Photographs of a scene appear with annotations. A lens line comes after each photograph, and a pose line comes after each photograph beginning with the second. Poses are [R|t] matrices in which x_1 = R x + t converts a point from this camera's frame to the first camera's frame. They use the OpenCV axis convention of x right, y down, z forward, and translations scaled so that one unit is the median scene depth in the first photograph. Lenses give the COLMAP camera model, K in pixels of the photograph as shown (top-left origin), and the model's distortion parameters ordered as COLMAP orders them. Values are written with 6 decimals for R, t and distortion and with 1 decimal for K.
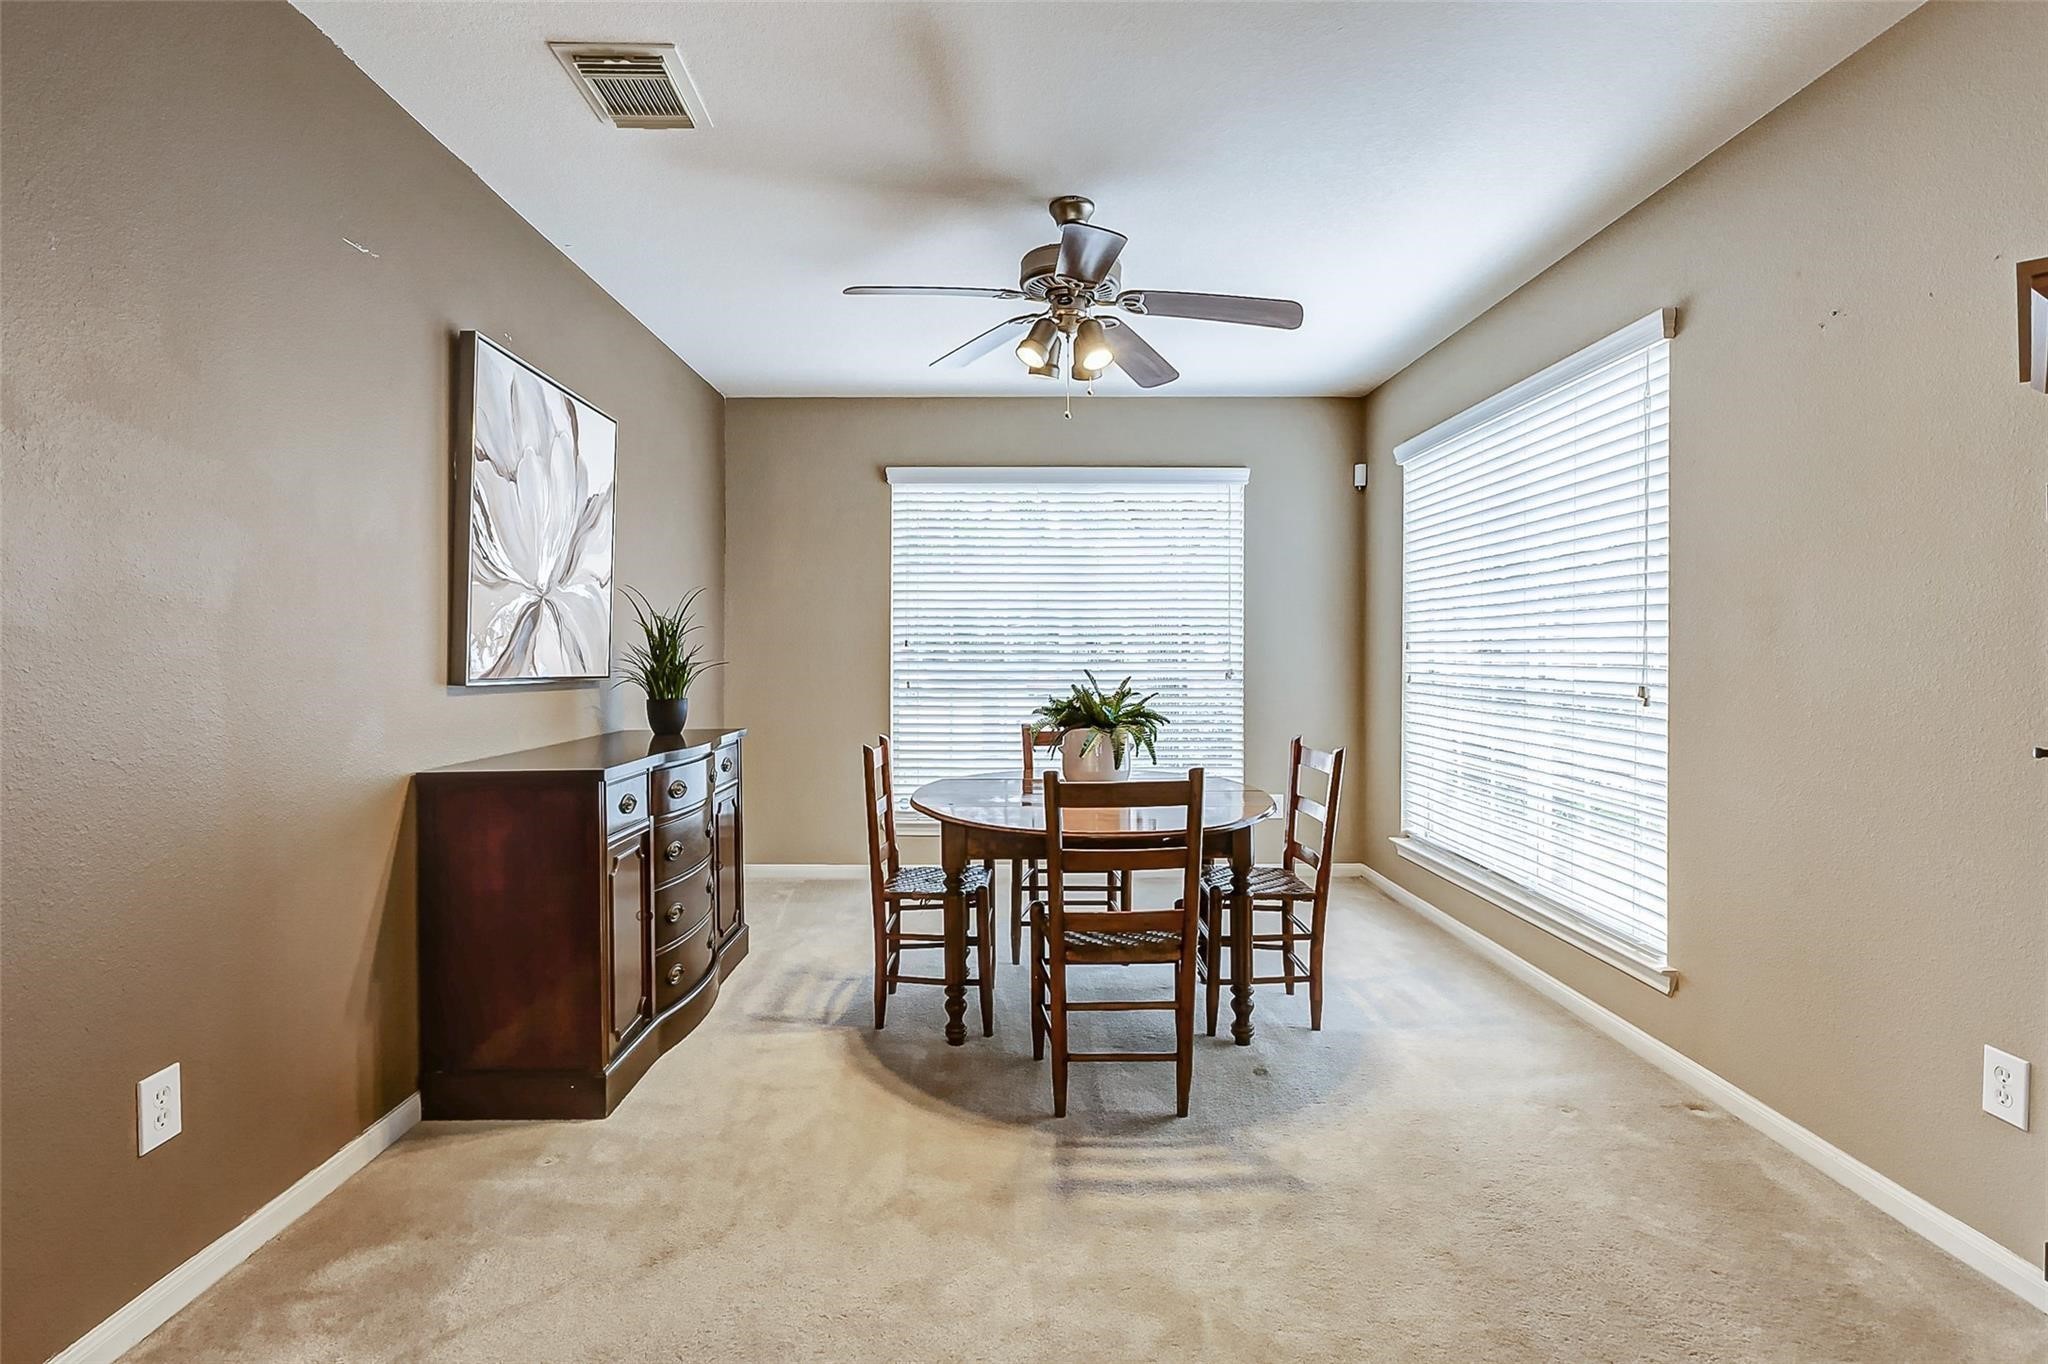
lens RADIAL K [[979.1, 0, 1023.8], [0, 979.1, 649.0], [0, 0, 1]] dist [-0.000703, -0.001269]
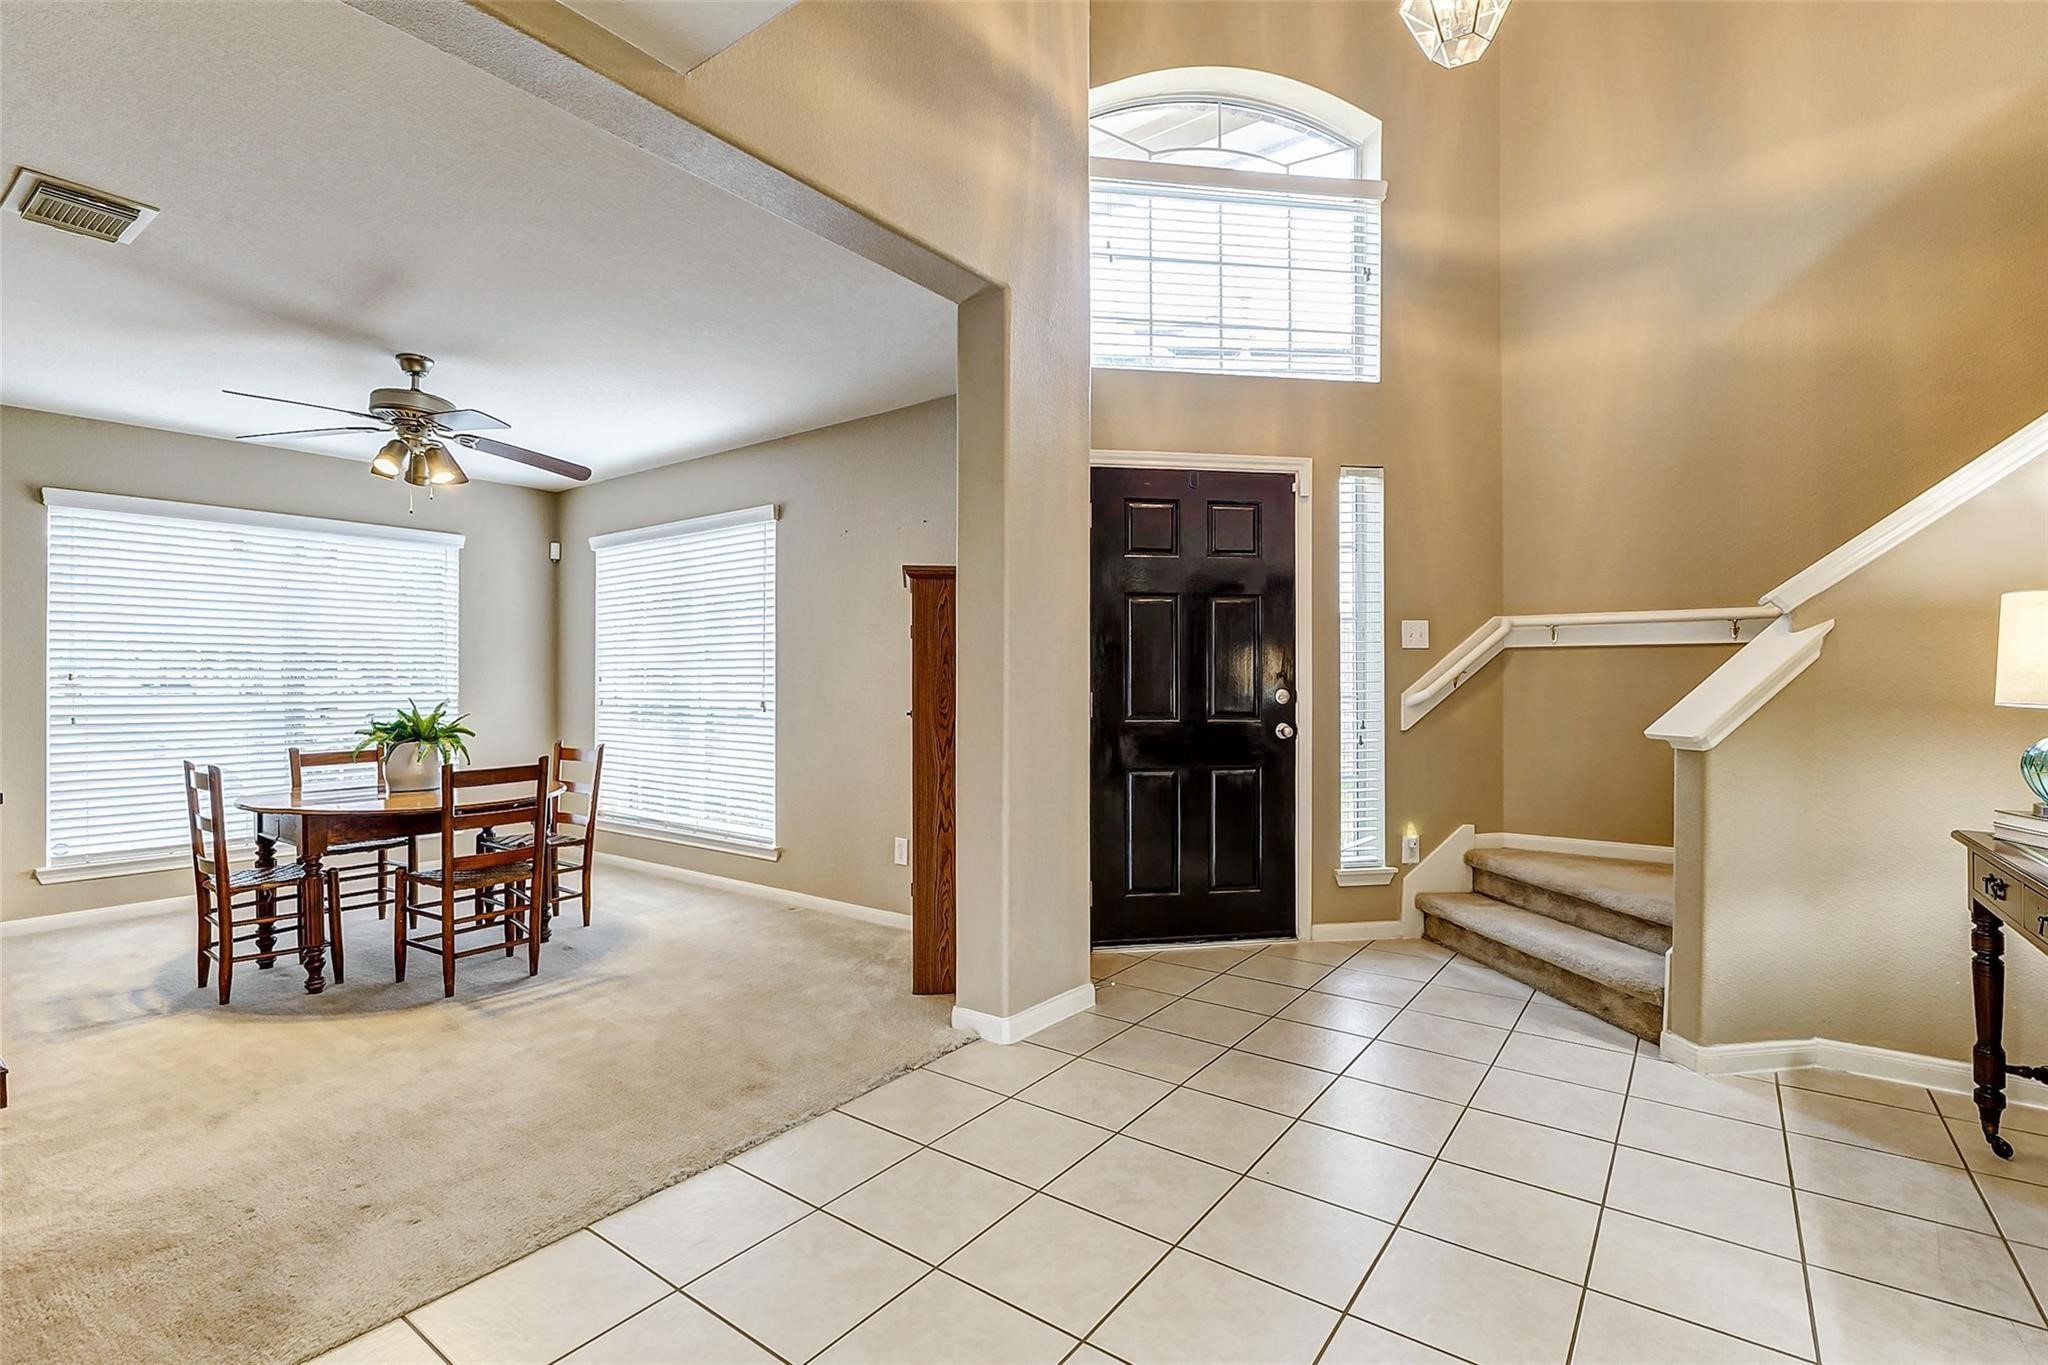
lens RADIAL K [[925.7, 0, 1024.0], [0, 925.7, 682.5], [0, 0, 1]] dist [-0.009504, -0.000353]
pose [[0.607278, -0.003461, 0.794482, -0.485457], [0.001481, 0.999994, 0.003224, -0.003807], [-0.794488, -0.000781, 0.607280, -0.487854]]
